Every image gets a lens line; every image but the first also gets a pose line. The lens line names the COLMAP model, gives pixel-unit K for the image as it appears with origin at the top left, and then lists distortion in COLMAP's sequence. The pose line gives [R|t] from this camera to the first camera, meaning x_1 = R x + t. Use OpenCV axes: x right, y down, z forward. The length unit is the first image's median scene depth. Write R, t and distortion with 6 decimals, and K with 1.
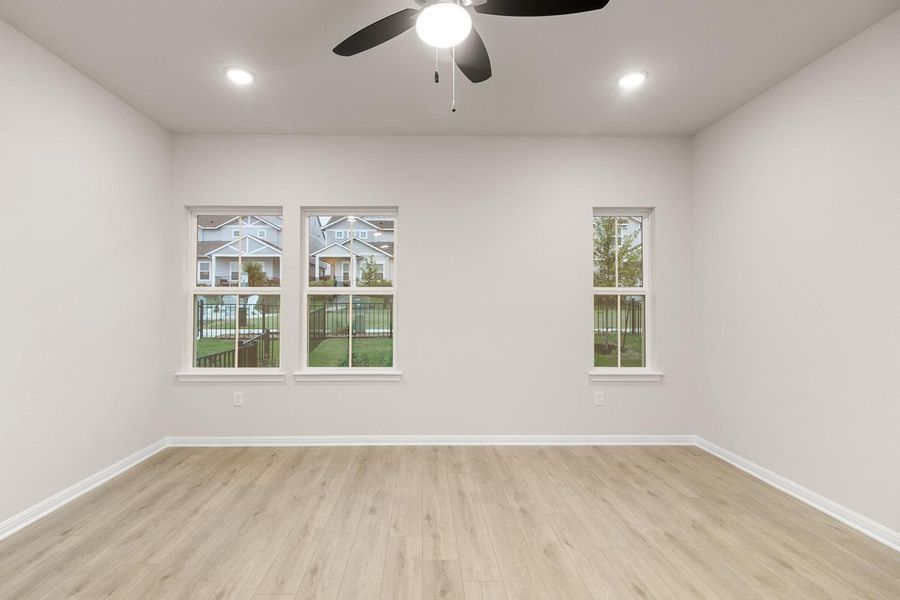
lens RADIAL K [[425.2, 0, 431.6], [0, 425.2, 301.8], [0, 0, 1]] dist [0.001144, 0.000554]
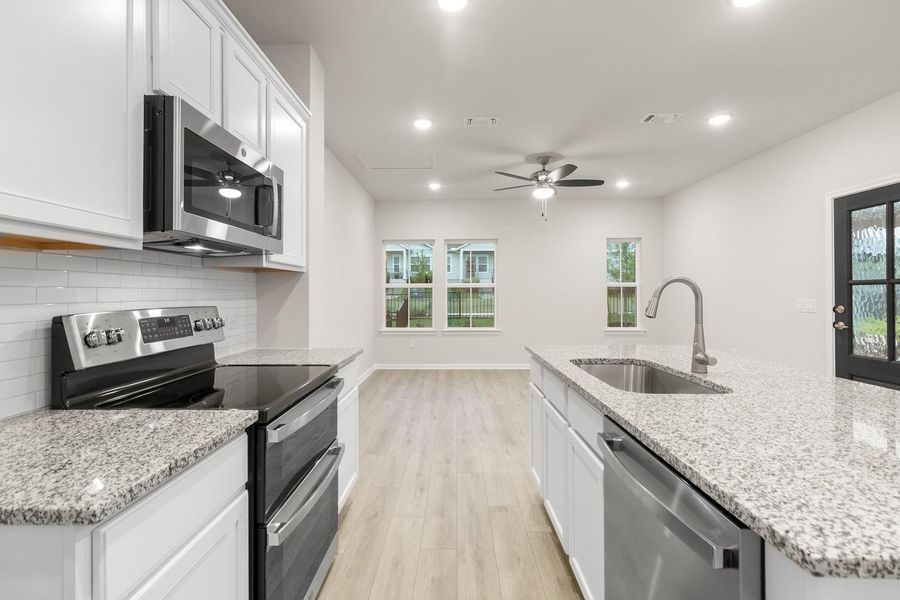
lens RADIAL K [[420.5, 0, 450.0], [0, 420.5, 300.0], [0, 0, 1]] dist [0.005430, 0.000697]
pose [[0.999359, -0.003523, -0.035617, -0.257130], [0.004273, 0.999770, 0.020999, -0.000667], [0.035535, -0.021138, 0.999145, -0.938997]]
